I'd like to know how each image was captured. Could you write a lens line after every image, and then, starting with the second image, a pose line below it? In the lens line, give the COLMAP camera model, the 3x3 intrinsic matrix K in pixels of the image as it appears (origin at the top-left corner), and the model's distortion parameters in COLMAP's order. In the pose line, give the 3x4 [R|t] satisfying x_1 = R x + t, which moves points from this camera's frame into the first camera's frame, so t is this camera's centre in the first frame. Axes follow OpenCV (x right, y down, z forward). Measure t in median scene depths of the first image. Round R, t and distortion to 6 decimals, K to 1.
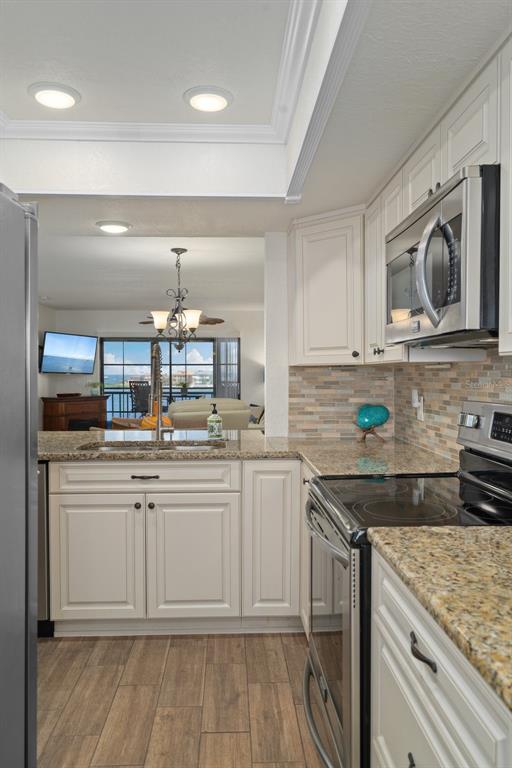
lens RADIAL K [[582.4, 0, 253.6], [0, 582.4, 381.5], [0, 0, 1]] dist [-0.004812, 0.001601]
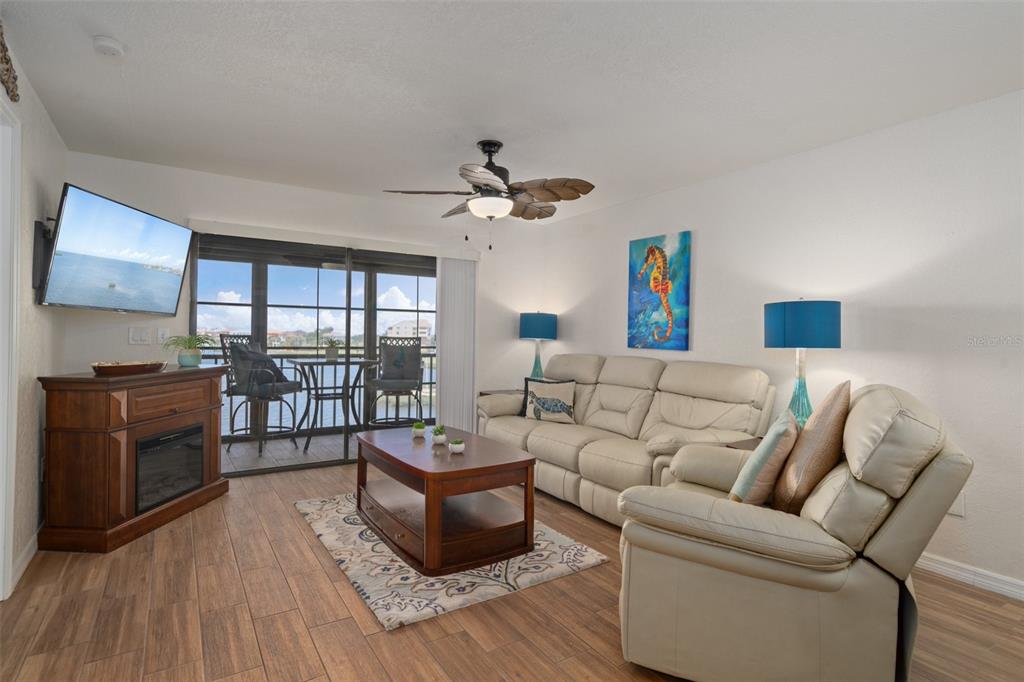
lens RADIAL K [[534.1, 0, 515.5], [0, 534.1, 337.4], [0, 0, 1]] dist [-0.021793, -0.000220]
pose [[0.863849, 0.008945, 0.503672, -0.540989], [-0.007169, 0.999959, -0.005464, 0.006398], [-0.503700, 0.001109, 0.863878, 1.153325]]
